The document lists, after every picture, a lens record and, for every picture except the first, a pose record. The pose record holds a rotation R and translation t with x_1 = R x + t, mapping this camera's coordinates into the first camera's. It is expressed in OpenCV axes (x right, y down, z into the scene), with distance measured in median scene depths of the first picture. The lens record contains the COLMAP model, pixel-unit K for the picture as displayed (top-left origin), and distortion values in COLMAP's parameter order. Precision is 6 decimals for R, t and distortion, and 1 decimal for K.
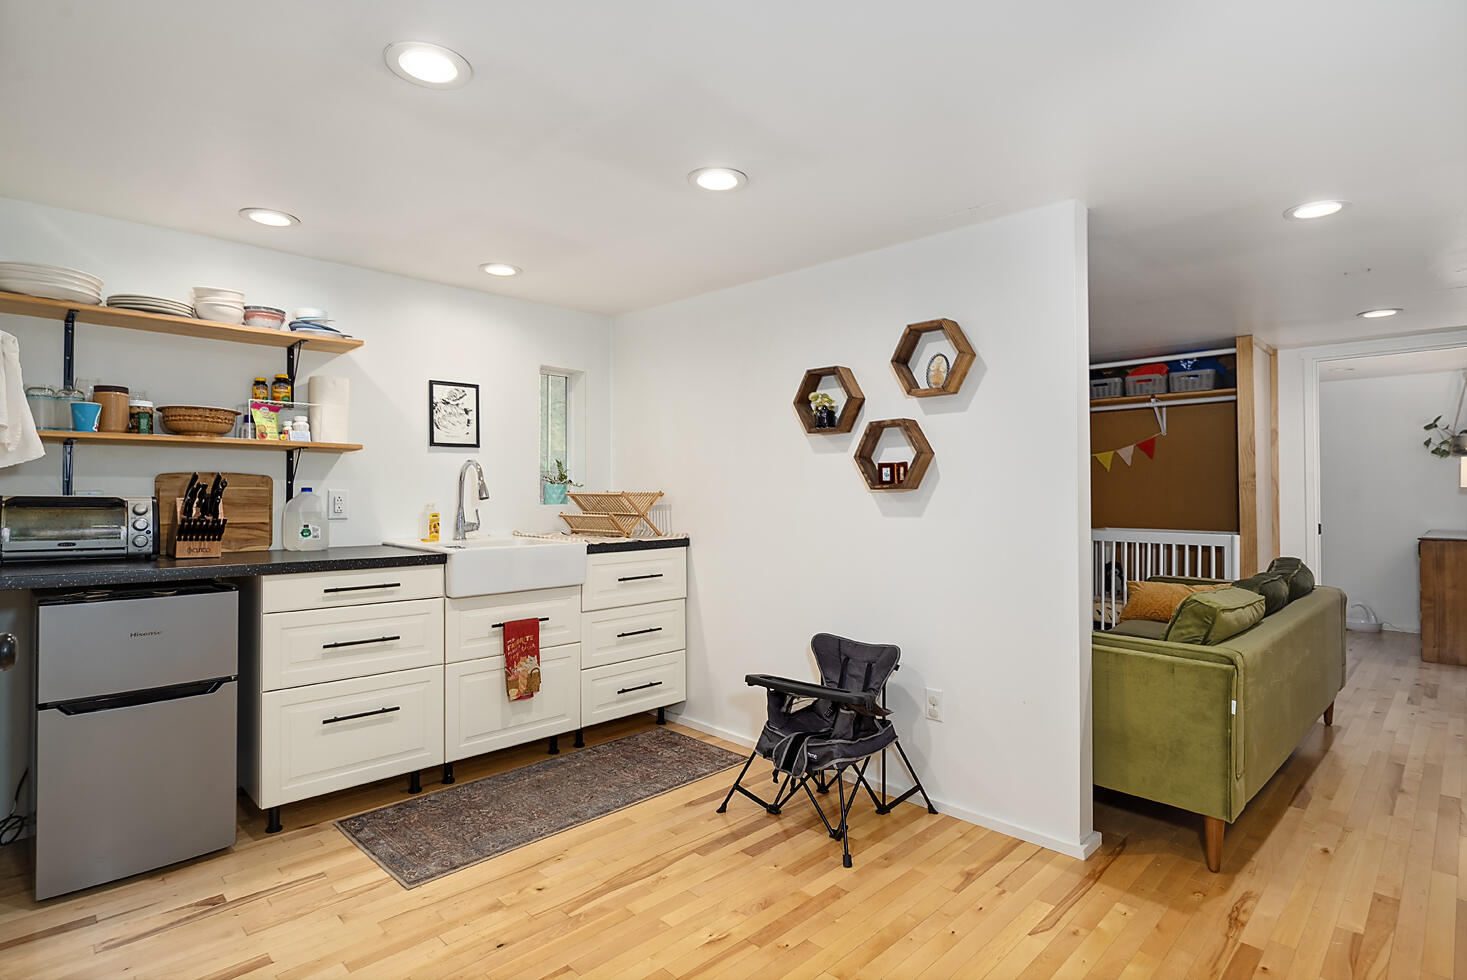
lens RADIAL K [[742.8, 0, 729.0], [0, 742.8, 487.6], [0, 0, 1]] dist [-0.004532, 0.001330]
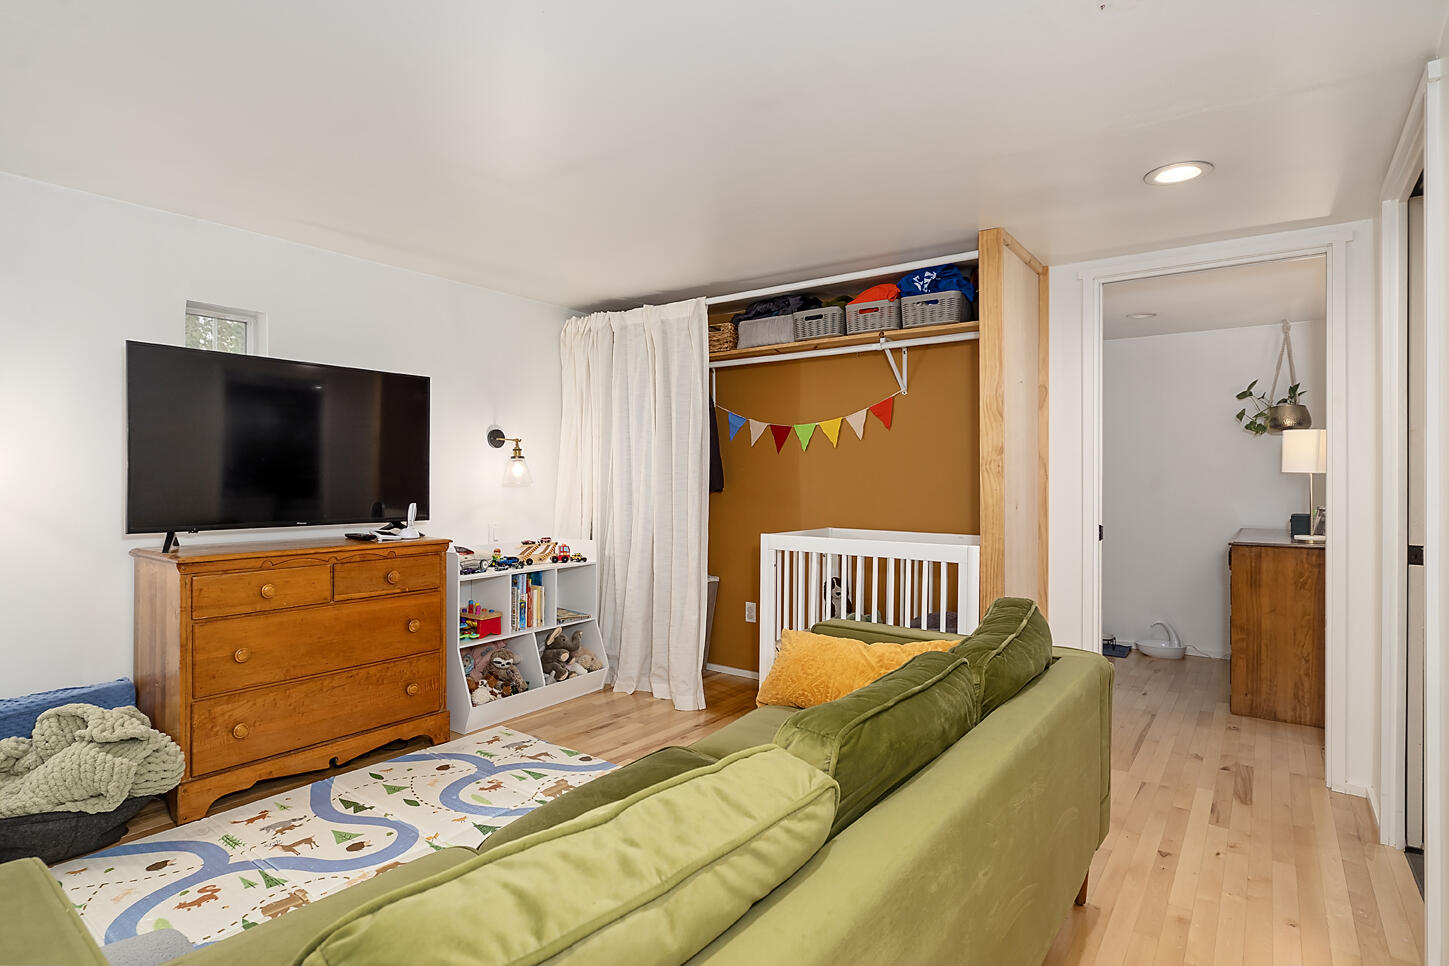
lens RADIAL K [[733.7, 0, 730.7], [0, 733.7, 481.8], [0, 0, 1]] dist [-0.004532, 0.001330]
pose [[0.988149, 0.003880, 0.153452, 0.336803], [-0.005878, 0.999904, 0.012569, 0.002822], [-0.153388, -0.013322, 0.988076, 0.365391]]
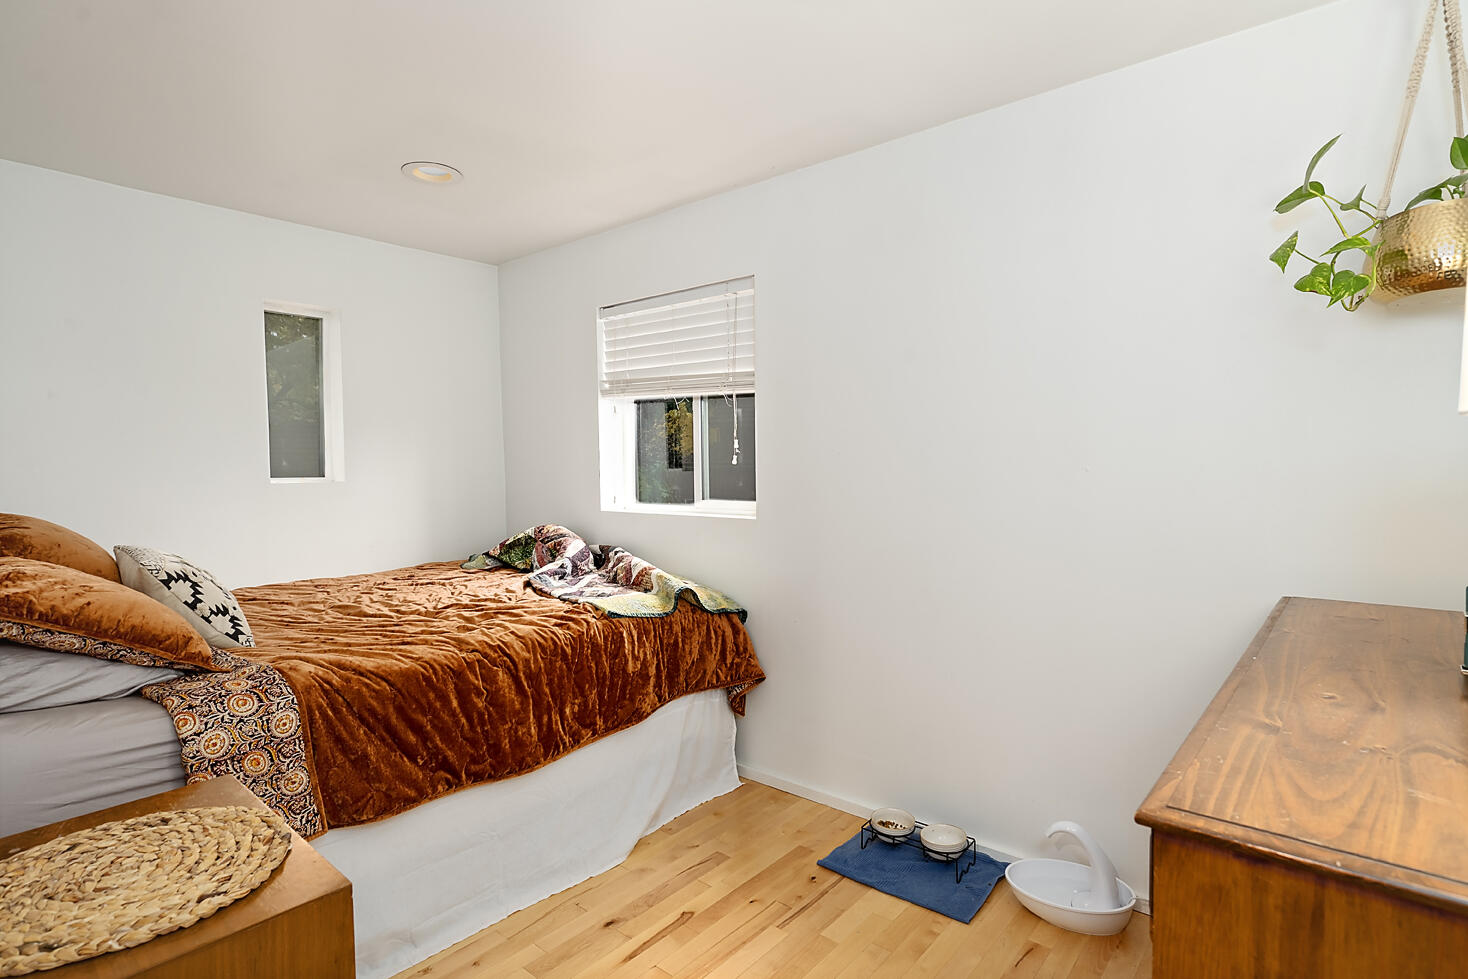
lens RADIAL K [[743.3, 0, 732.2], [0, 743.3, 489.0], [0, 0, 1]] dist [-0.004532, 0.001330]
pose [[0.996681, -0.002445, 0.081368, 0.833056], [-0.000826, 0.999193, 0.040146, 0.010286], [-0.081401, -0.040080, 0.995875, 0.862328]]
